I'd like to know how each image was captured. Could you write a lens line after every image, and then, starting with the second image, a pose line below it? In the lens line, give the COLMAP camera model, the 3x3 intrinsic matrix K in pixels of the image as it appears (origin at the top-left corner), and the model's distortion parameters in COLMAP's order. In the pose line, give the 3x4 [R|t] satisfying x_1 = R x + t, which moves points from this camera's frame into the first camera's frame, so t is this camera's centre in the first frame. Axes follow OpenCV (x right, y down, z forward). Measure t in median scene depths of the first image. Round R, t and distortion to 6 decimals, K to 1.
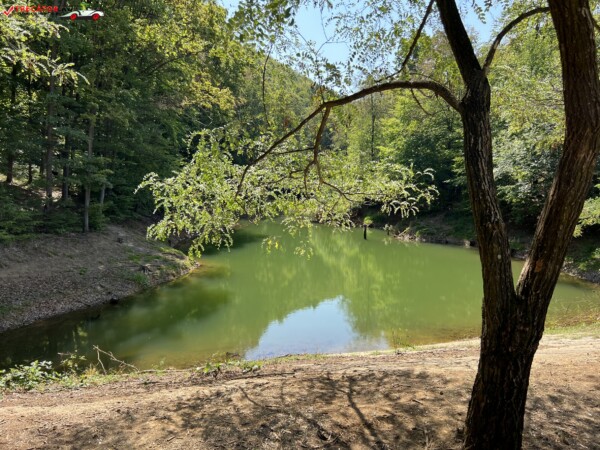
lens RADIAL K [[454.8, 0, 299.4], [0, 454.8, 228.9], [0, 0, 1]] dist [0.048369, -0.056427]
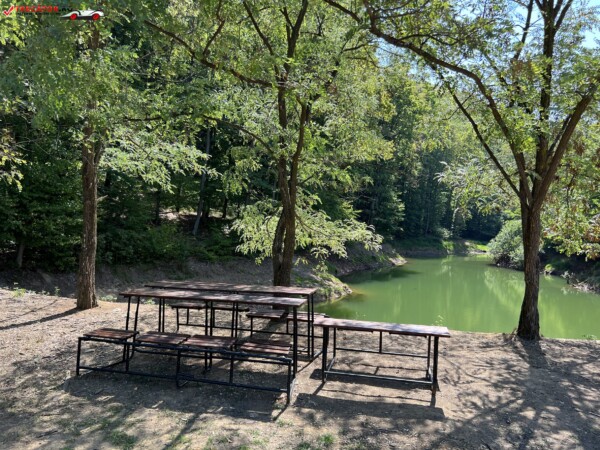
lens RADIAL K [[454.8, 0, 295.5], [0, 454.8, 232.4], [0, 0, 1]] dist [0.048369, -0.056427]
pose [[0.906287, 0.038662, -0.420891, 0.183061], [-0.069780, 0.995829, -0.058780, 0.007047], [0.416863, 0.082642, 0.905205, -0.178928]]
